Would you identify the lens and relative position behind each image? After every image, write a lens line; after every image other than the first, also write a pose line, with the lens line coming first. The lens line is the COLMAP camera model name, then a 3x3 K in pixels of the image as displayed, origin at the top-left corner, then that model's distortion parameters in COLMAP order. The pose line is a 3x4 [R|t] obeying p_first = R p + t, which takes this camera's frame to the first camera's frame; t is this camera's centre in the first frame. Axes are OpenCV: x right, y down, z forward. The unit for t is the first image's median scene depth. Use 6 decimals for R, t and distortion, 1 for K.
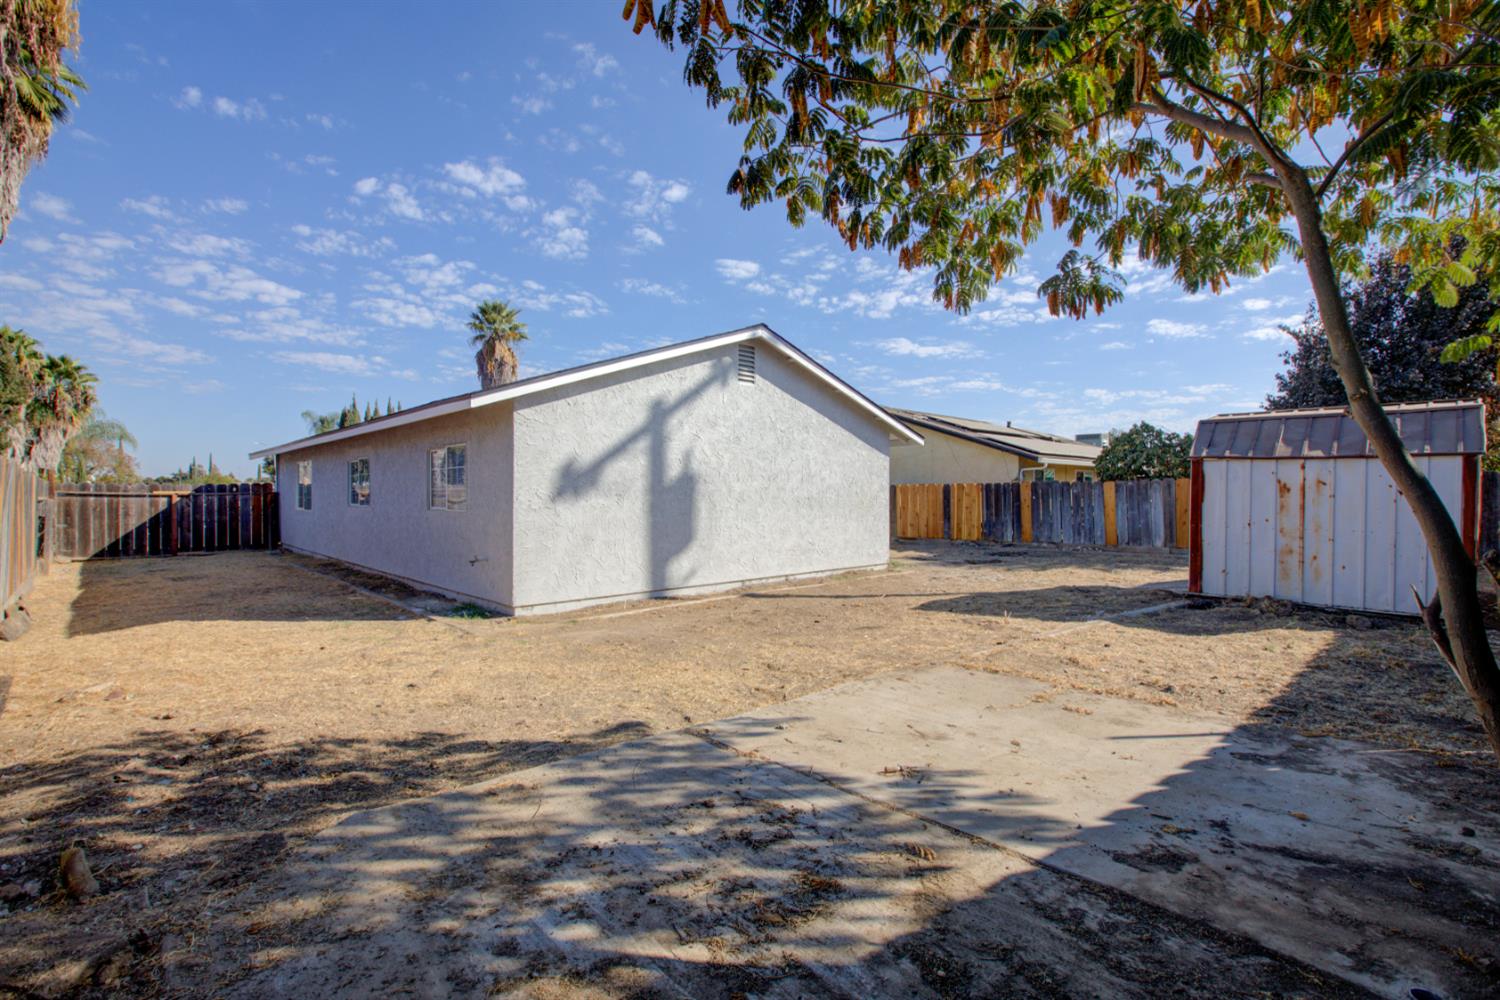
lens RADIAL K [[672.7, 0, 750.0], [0, 672.7, 500.0], [0, 0, 1]] dist [-0.018635, 0.000125]
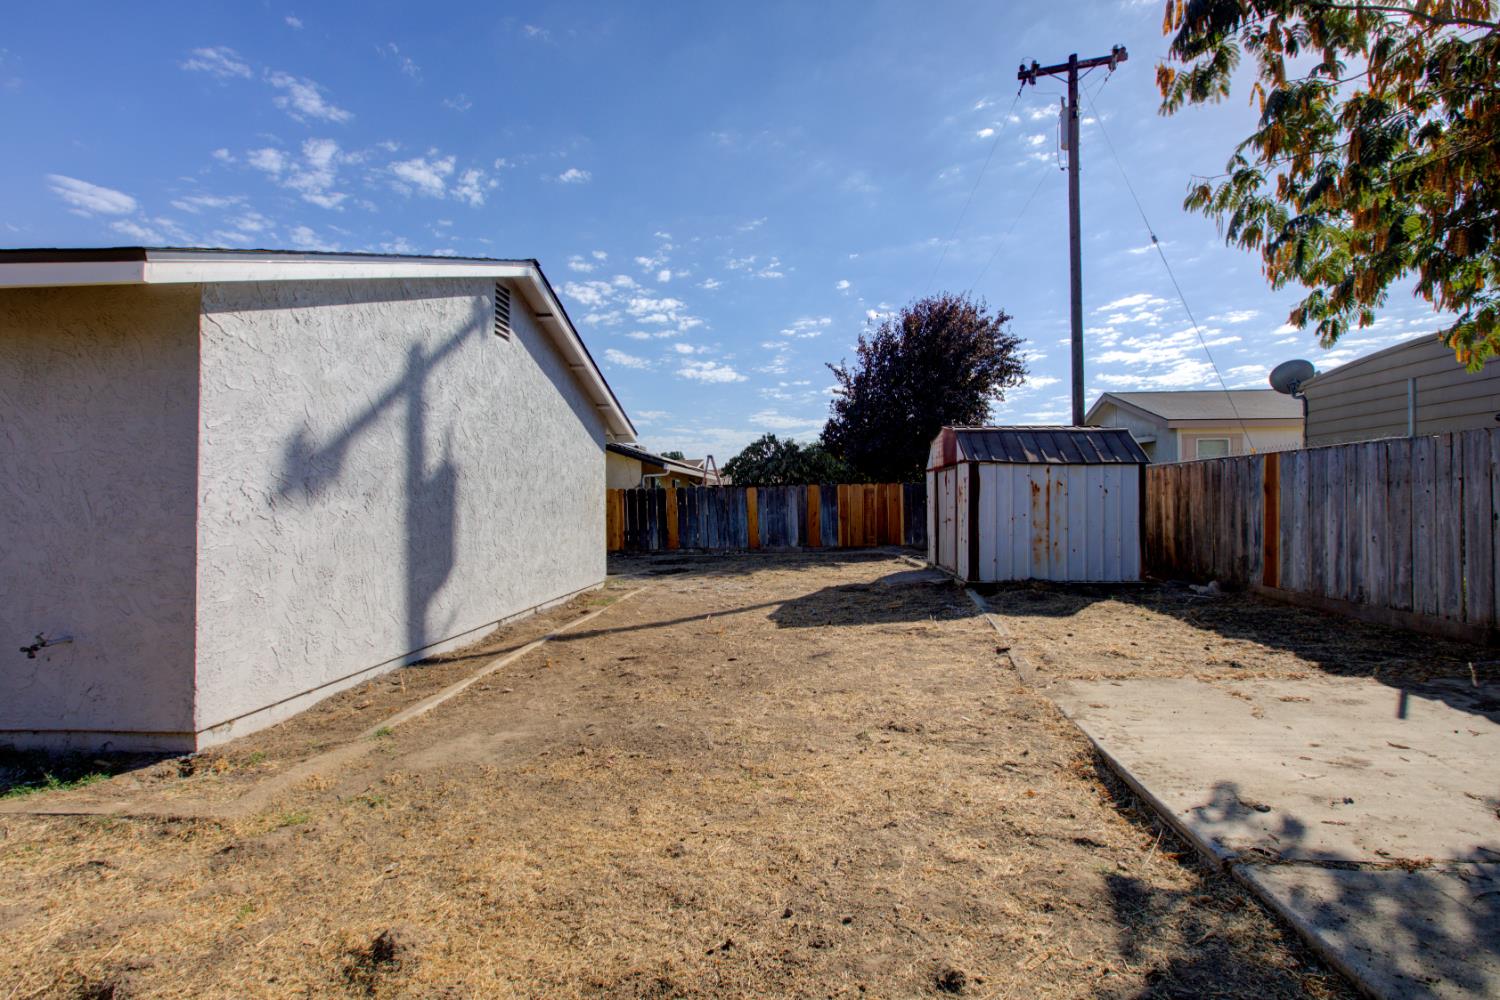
lens RADIAL K [[683.1, 0, 748.7], [0, 683.1, 497.8], [0, 0, 1]] dist [-0.005479, 0.002324]
pose [[0.738712, -0.000630, 0.674021, -0.334782], [0.014594, 0.999780, -0.015061, 0.008470], [-0.673863, 0.020962, 0.738559, 0.337689]]
